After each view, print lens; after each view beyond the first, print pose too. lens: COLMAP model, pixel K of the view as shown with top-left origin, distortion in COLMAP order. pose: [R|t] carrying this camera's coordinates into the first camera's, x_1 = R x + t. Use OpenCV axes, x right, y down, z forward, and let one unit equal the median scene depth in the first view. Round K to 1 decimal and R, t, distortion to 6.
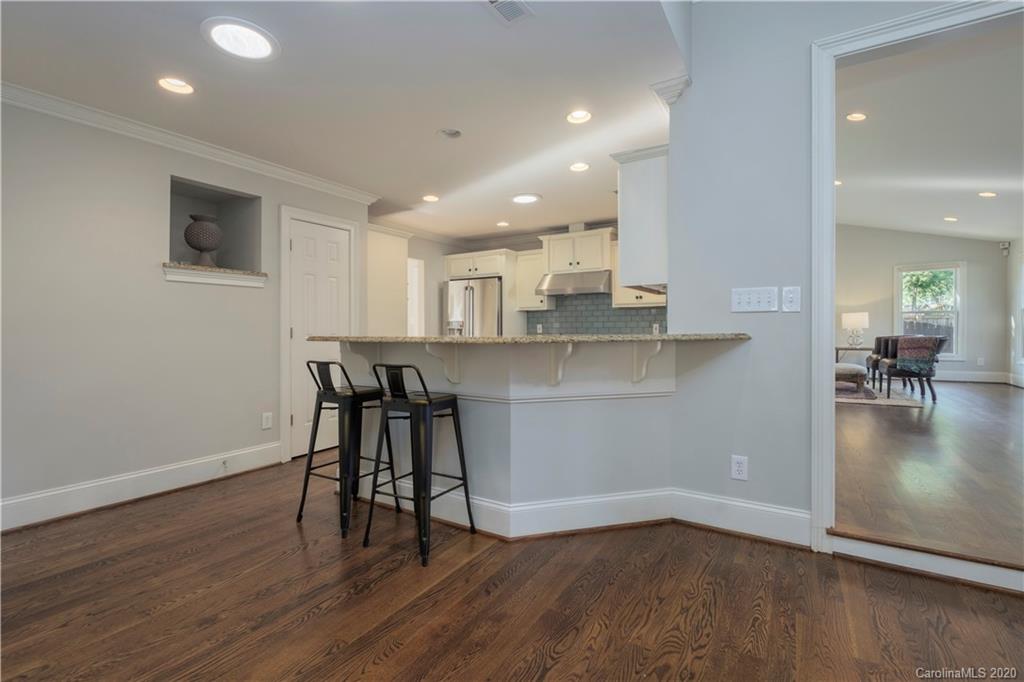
lens RADIAL K [[460.0, 0, 511.8], [0, 460.0, 340.0], [0, 0, 1]] dist [-0.001430, -0.001678]
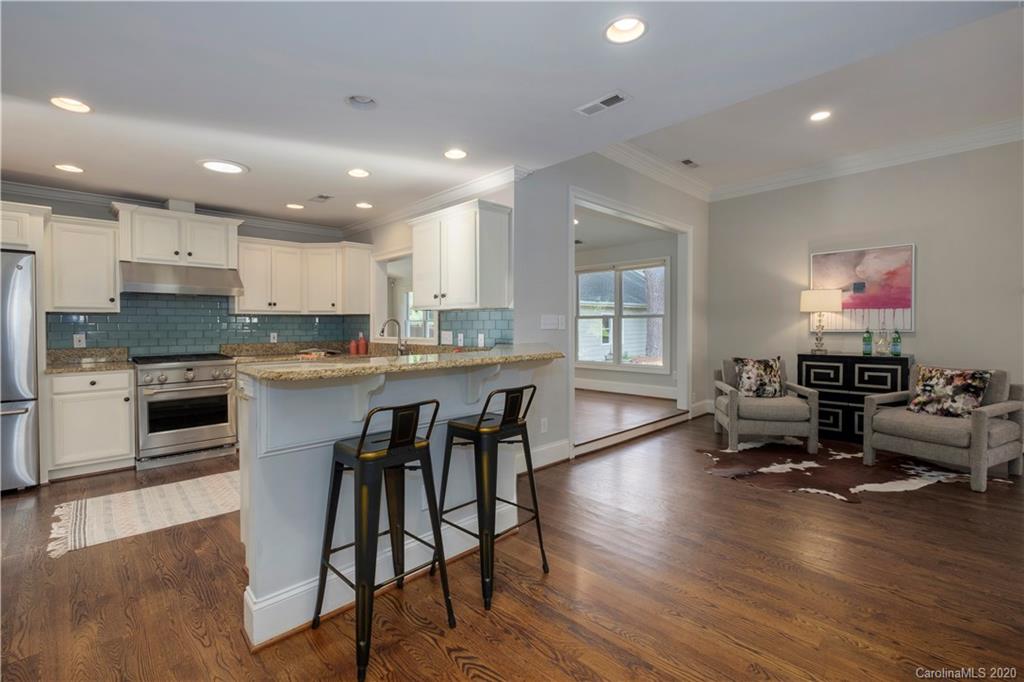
lens RADIAL K [[460.0, 0, 510.6], [0, 460.0, 333.0], [0, 0, 1]] dist [-0.001430, -0.001678]
pose [[0.229687, -0.010105, 0.973212, -0.463430], [0.027476, 0.999615, 0.003895, -0.024515], [-0.972877, 0.025845, 0.229877, 0.310568]]
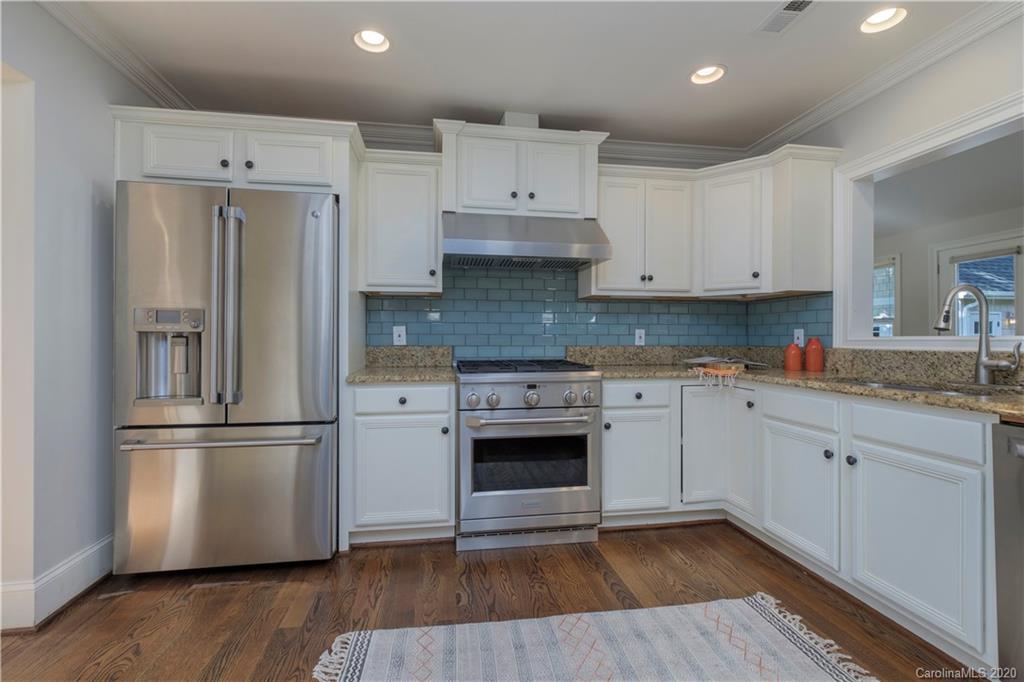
lens RADIAL K [[460.0, 0, 501.8], [0, 460.0, 332.0], [0, 0, 1]] dist [-0.001430, -0.001678]
pose [[0.754709, 0.017369, 0.655830, -0.175367], [0.008679, 0.999298, -0.036452, -0.012585], [-0.656002, 0.033203, 0.754028, 0.664516]]
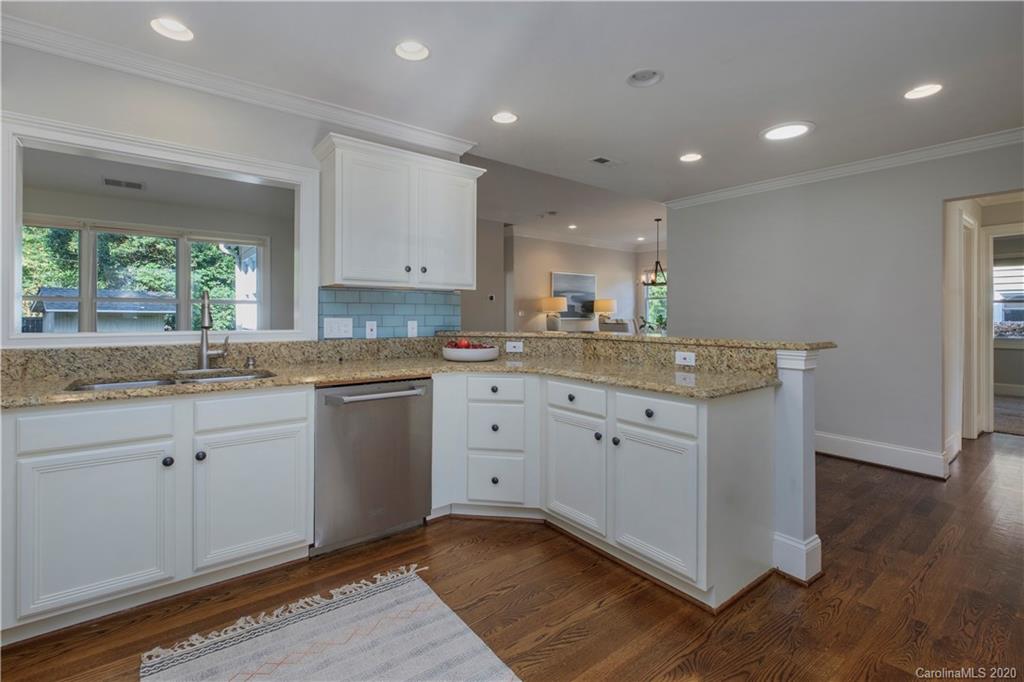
lens RADIAL K [[460.0, 0, 523.6], [0, 460.0, 320.7], [0, 0, 1]] dist [-0.001430, -0.001678]
pose [[-0.946978, 0.002817, 0.321286, -0.109768], [0.012205, 0.999555, 0.027209, -0.035277], [-0.321066, 0.029688, -0.946591, 0.970862]]
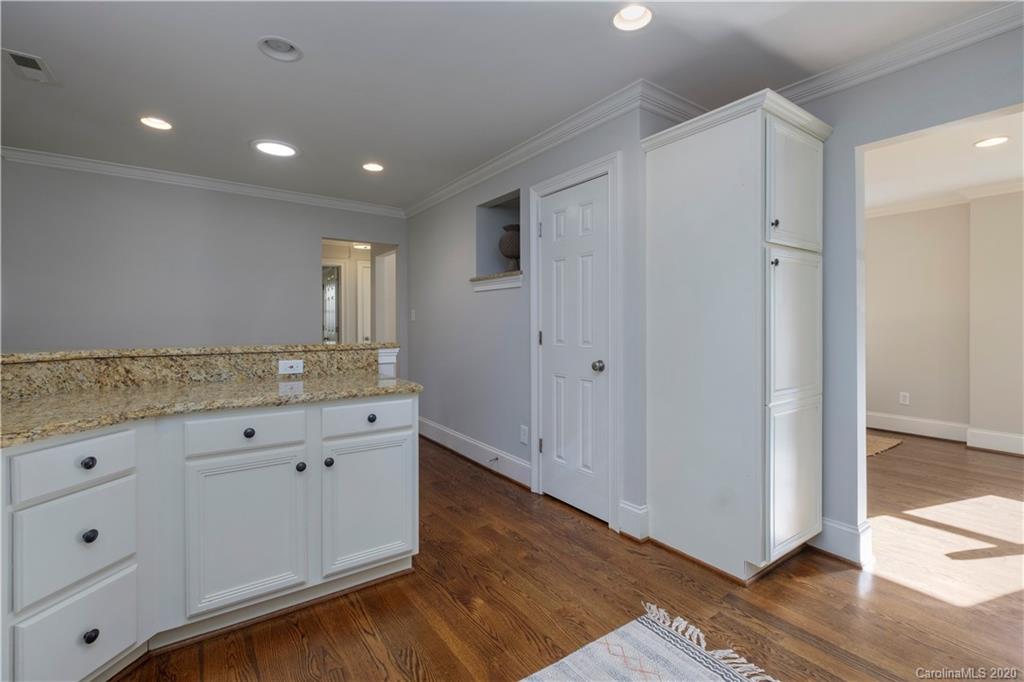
lens RADIAL K [[460.0, 0, 483.7], [0, 460.0, 331.1], [0, 0, 1]] dist [-0.001430, -0.001678]
pose [[-0.397515, 0.023667, -0.917290, 0.167842], [-0.016101, 0.999334, 0.032761, -0.033978], [0.917454, 0.027792, -0.396869, 0.842249]]
